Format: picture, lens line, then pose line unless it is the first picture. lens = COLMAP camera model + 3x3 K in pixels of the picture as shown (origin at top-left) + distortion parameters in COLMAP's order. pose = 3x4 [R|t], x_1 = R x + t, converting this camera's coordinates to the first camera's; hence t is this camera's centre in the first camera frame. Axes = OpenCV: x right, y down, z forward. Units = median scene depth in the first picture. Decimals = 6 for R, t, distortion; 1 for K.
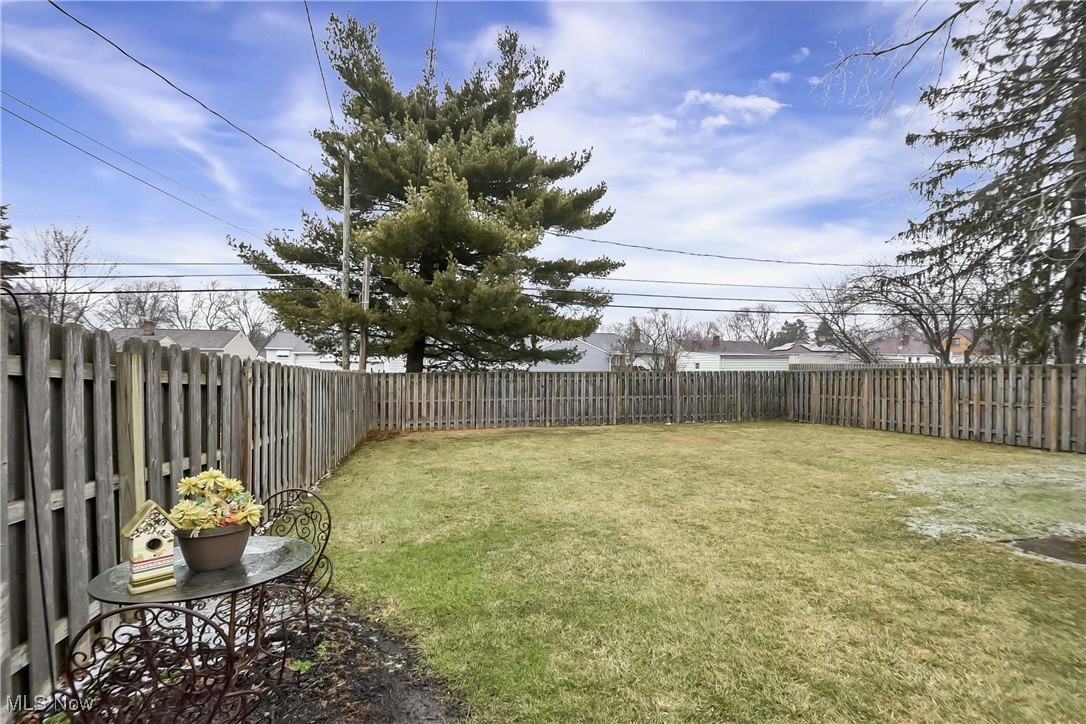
lens RADIAL K [[469.5, 0, 544.7], [0, 469.5, 369.4], [0, 0, 1]] dist [0.013117, -0.022167]
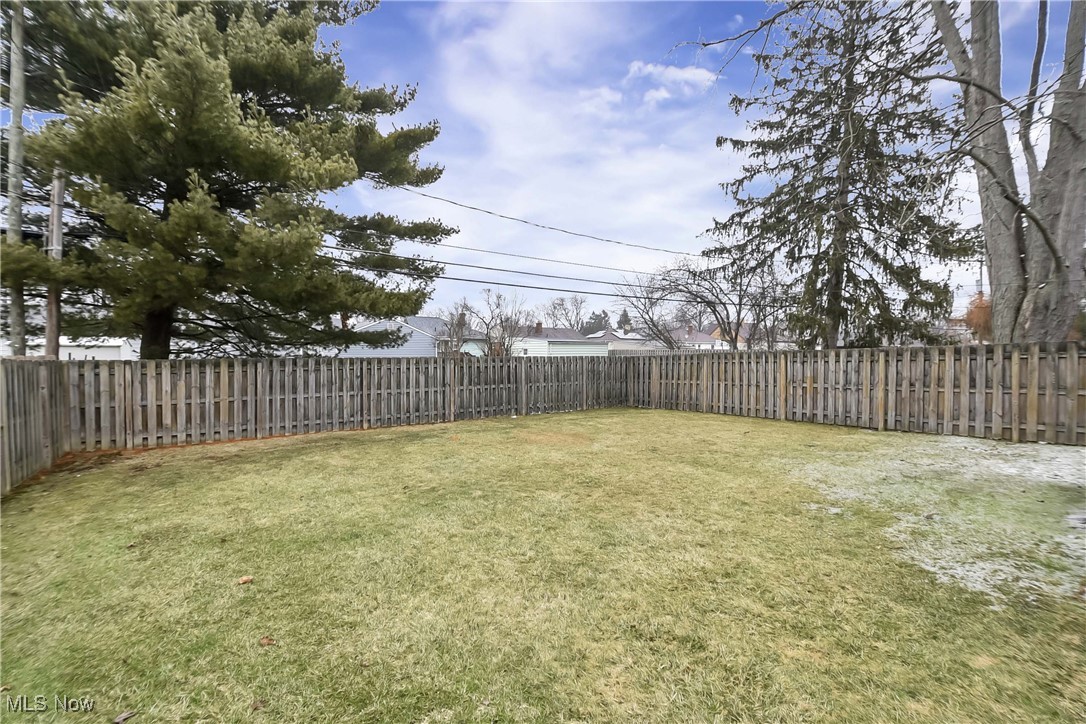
lens RADIAL K [[469.5, 0, 544.7], [0, 469.5, 369.4], [0, 0, 1]] dist [0.013117, -0.022167]
pose [[0.929103, -0.013606, 0.369570, -0.004066], [0.003124, 0.999576, 0.028948, 0.002903], [-0.369807, -0.025742, 0.928752, 0.179357]]
